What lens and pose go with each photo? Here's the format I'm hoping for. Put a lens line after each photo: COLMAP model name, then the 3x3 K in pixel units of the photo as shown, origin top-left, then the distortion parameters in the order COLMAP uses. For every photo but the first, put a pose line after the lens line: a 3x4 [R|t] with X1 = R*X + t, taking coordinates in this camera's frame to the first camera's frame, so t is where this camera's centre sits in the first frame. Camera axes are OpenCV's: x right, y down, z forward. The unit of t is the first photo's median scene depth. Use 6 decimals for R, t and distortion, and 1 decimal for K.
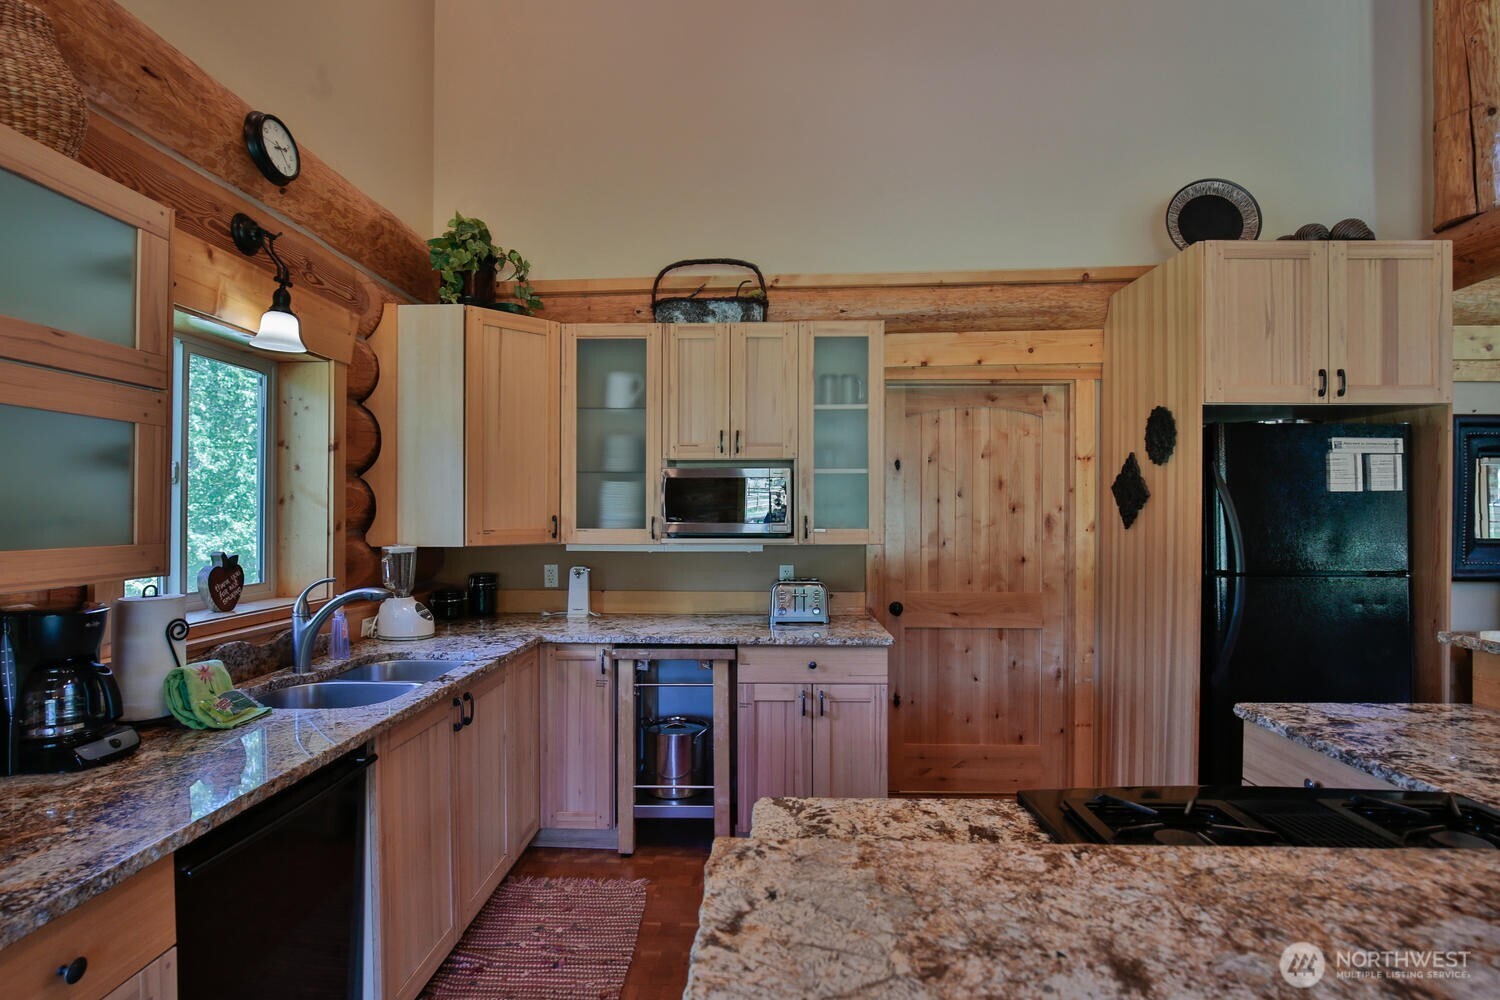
lens RADIAL K [[727.4, 0, 738.8], [0, 727.4, 506.3], [0, 0, 1]] dist [-0.021648, 0.001656]
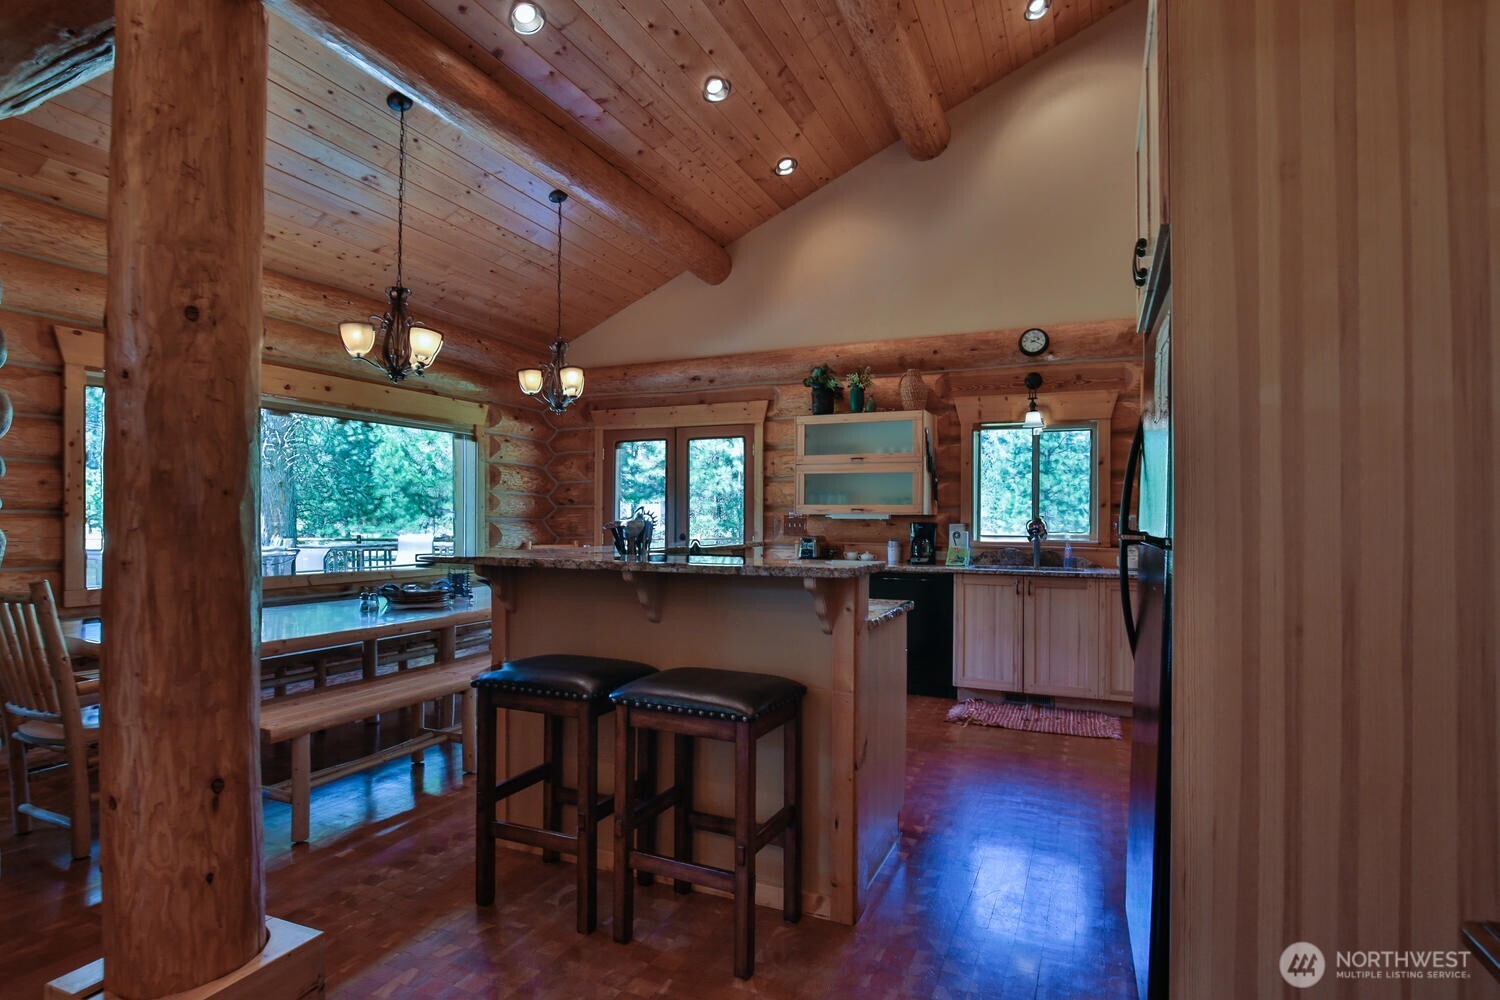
lens RADIAL K [[727.4, 0, 778.5], [0, 727.4, 523.3], [0, 0, 1]] dist [-0.021648, 0.001656]
pose [[-0.356845, 0.001865, -0.934162, 1.746121], [-0.002347, 0.999993, 0.002893, 0.082202], [0.934161, 0.003224, -0.356839, 1.009018]]
